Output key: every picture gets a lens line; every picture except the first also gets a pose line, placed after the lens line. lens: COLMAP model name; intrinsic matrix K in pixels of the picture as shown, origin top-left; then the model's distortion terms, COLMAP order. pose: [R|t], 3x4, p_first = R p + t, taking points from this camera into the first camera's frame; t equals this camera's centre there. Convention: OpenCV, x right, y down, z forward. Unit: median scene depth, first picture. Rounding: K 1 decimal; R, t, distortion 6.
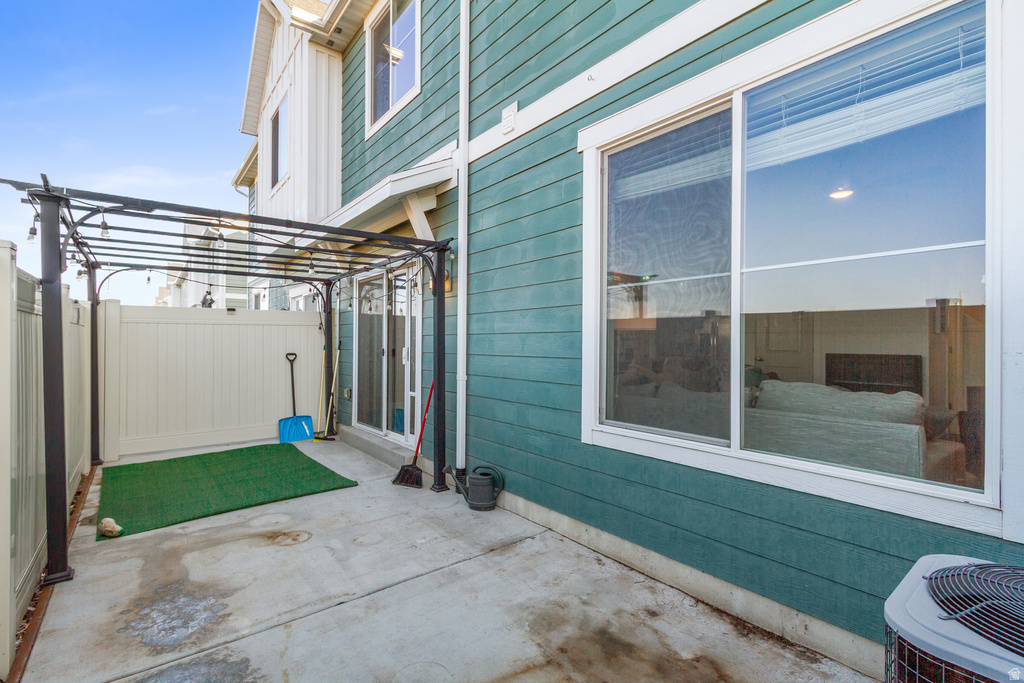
lens RADIAL K [[471.4, 0, 511.8], [0, 471.4, 342.3], [0, 0, 1]] dist [0.007048, -0.001402]
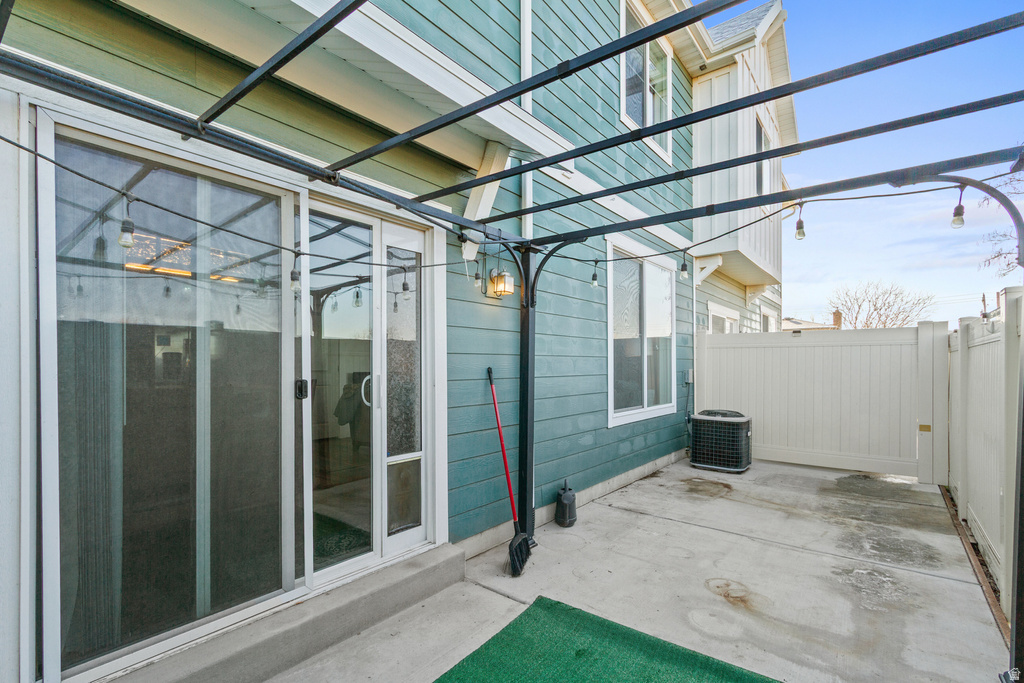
lens RADIAL K [[471.4, 0, 504.5], [0, 471.4, 363.8], [0, 0, 1]] dist [0.007048, -0.001402]
pose [[-0.225932, -0.002267, 0.974141, -1.302877], [-0.001493, 0.999997, 0.001980, -0.002802], [-0.974142, -0.001007, -0.225934, 1.702370]]
